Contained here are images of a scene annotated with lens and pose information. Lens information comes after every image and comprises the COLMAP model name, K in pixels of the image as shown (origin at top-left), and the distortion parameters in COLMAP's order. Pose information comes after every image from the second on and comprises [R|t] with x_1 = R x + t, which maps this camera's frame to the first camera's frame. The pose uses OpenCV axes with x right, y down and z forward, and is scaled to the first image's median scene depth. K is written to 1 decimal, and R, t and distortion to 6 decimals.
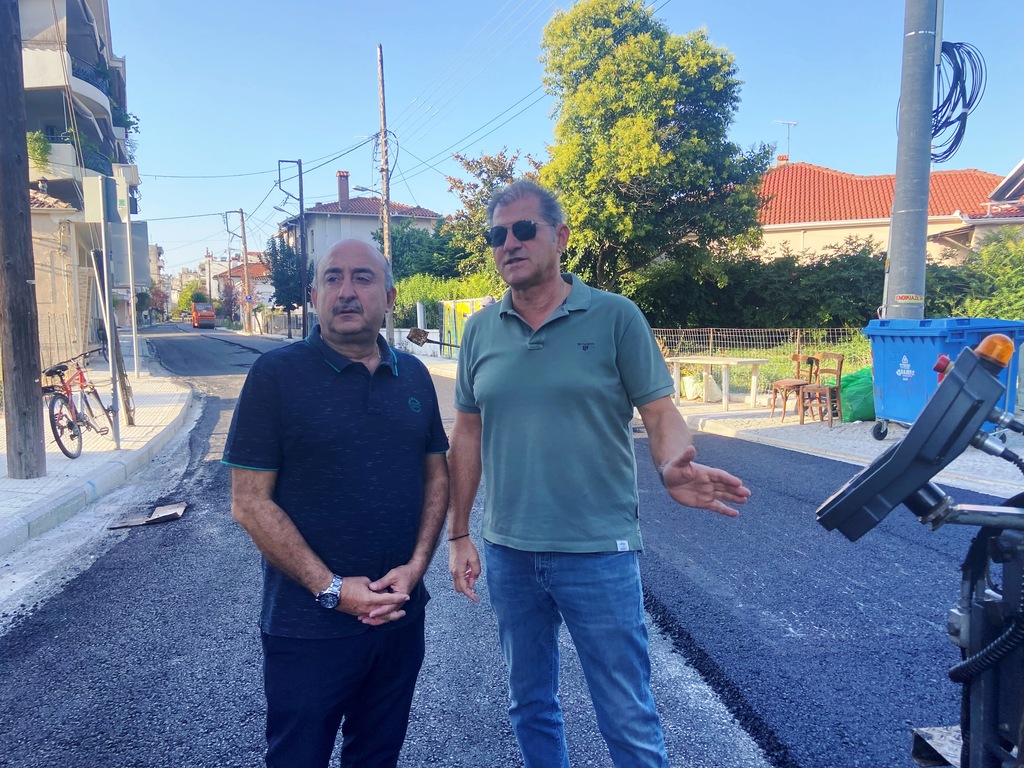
lens RADIAL K [[759.9, 0, 479.2], [0, 759.9, 400.5], [0, 0, 1]] dist [0.133577, -0.144890]
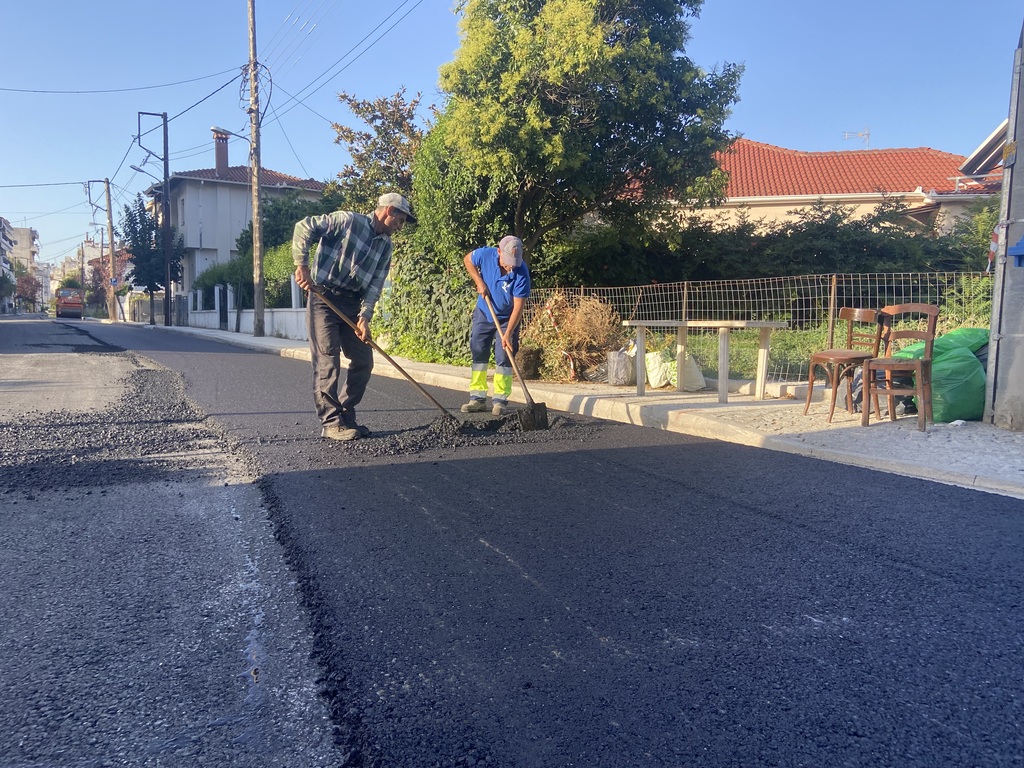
lens RADIAL K [[759.5, 0, 495.4], [0, 759.5, 377.9], [0, 0, 1]] dist [0.115288, -0.150960]
pose [[0.990881, 0.018347, 0.133481, 0.035478], [-0.013385, 0.999189, -0.037976, 0.011066], [-0.134070, 0.035843, 0.990323, 0.248632]]
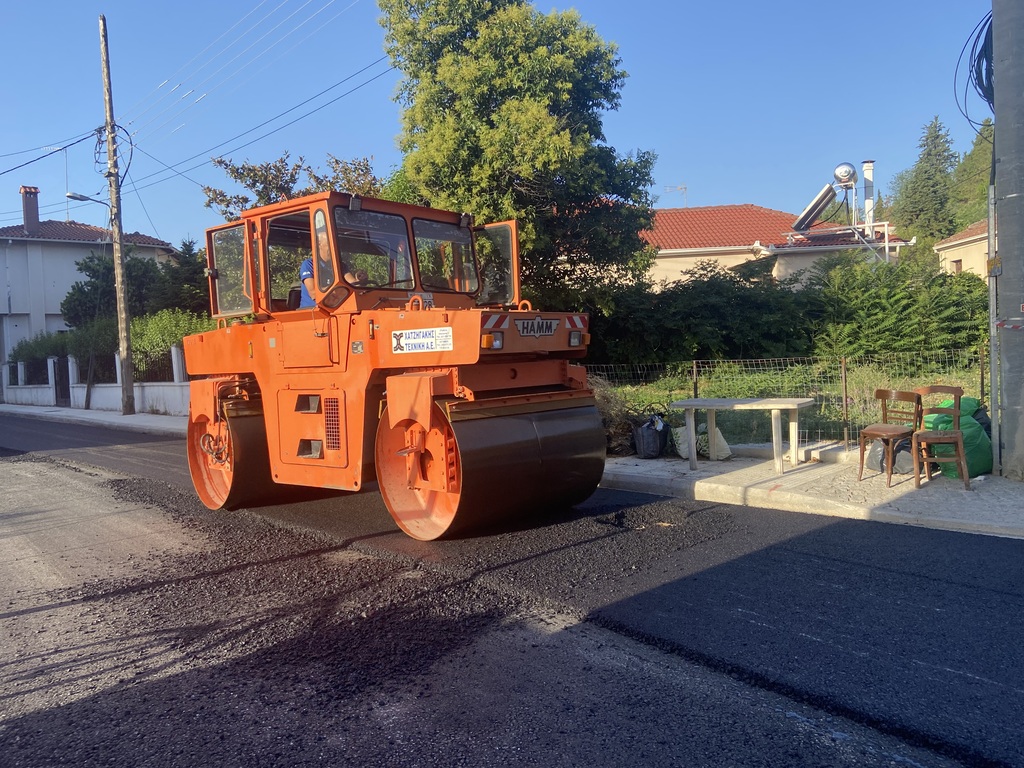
lens RADIAL K [[759.5, 0, 495.4], [0, 759.5, 377.9], [0, 0, 1]] dist [0.115288, -0.150960]
pose [[0.923149, -0.048812, 0.381330, -0.110560], [0.081050, 0.994323, -0.068934, -0.027683], [-0.375800, 0.094543, 0.921865, 0.257059]]
